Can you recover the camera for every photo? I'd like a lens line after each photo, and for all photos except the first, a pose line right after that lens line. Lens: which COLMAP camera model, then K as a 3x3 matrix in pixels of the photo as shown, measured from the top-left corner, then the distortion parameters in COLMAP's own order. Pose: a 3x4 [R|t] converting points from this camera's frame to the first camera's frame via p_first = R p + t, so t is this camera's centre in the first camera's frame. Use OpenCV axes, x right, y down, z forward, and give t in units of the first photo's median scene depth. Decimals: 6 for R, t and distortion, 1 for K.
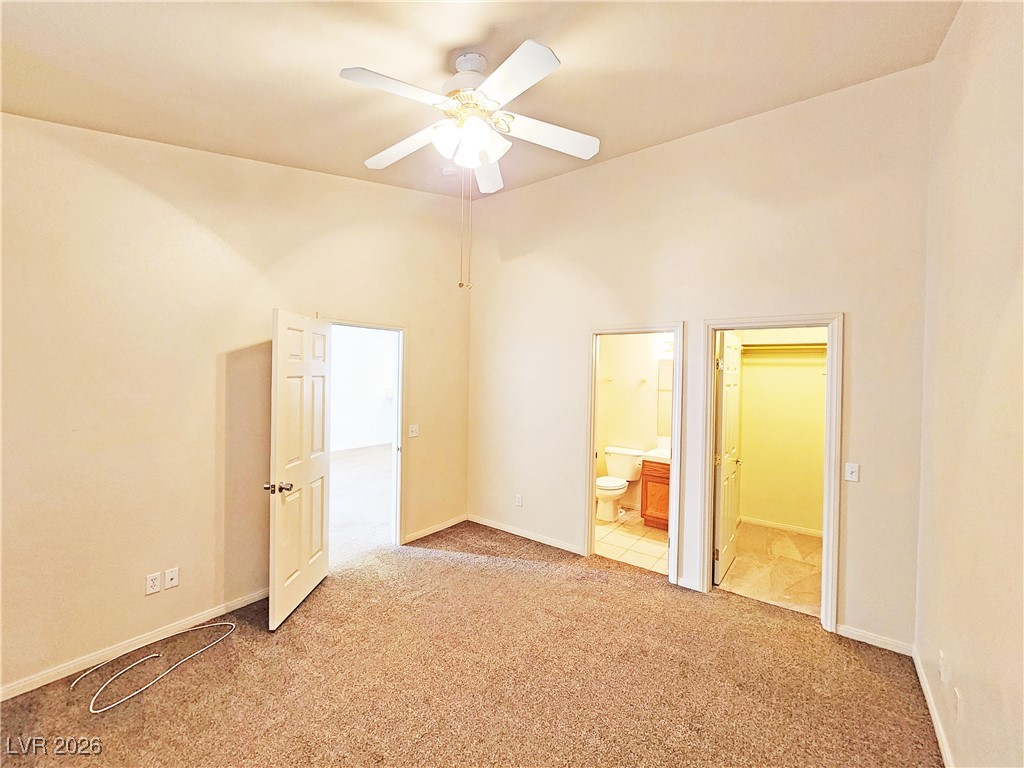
lens RADIAL K [[420.3, 0, 512.5], [0, 420.3, 382.9], [0, 0, 1]] dist [-0.003711, -0.000181]
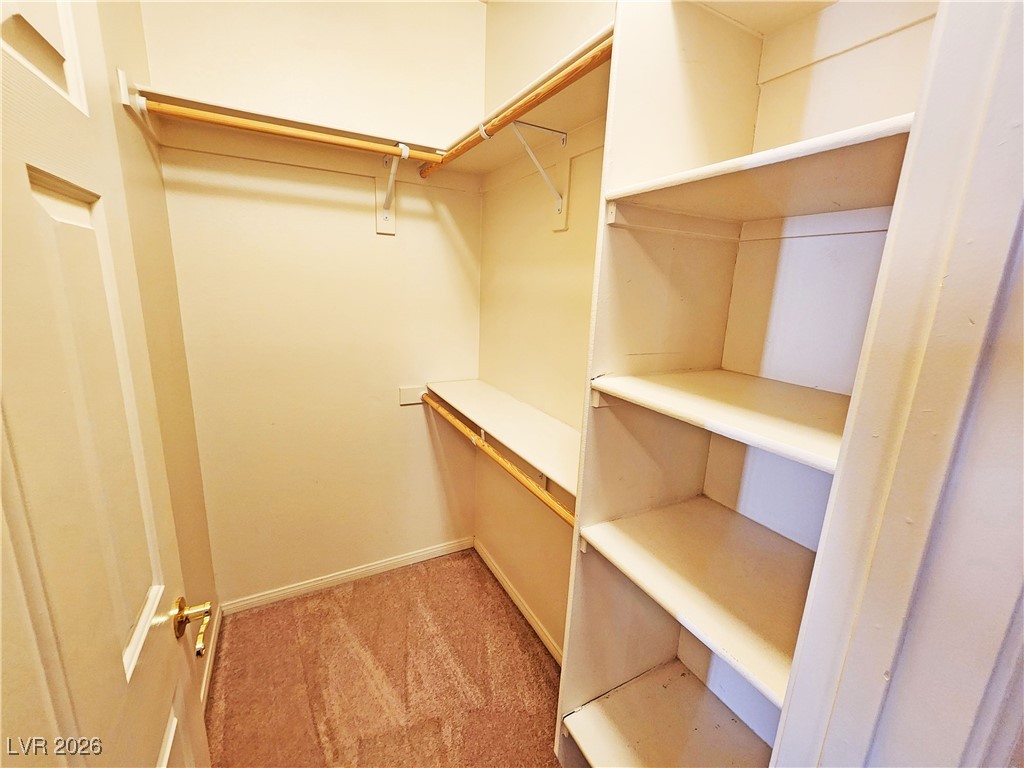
lens RADIAL K [[420.3, 0, 512.4], [0, 420.3, 381.7], [0, 0, 1]] dist [-0.003711, -0.000181]
pose [[0.408380, -0.205740, 0.889324, 0.419934], [-0.019929, 0.972026, 0.234025, 0.022922], [-0.912595, -0.113295, 0.392856, 0.745352]]
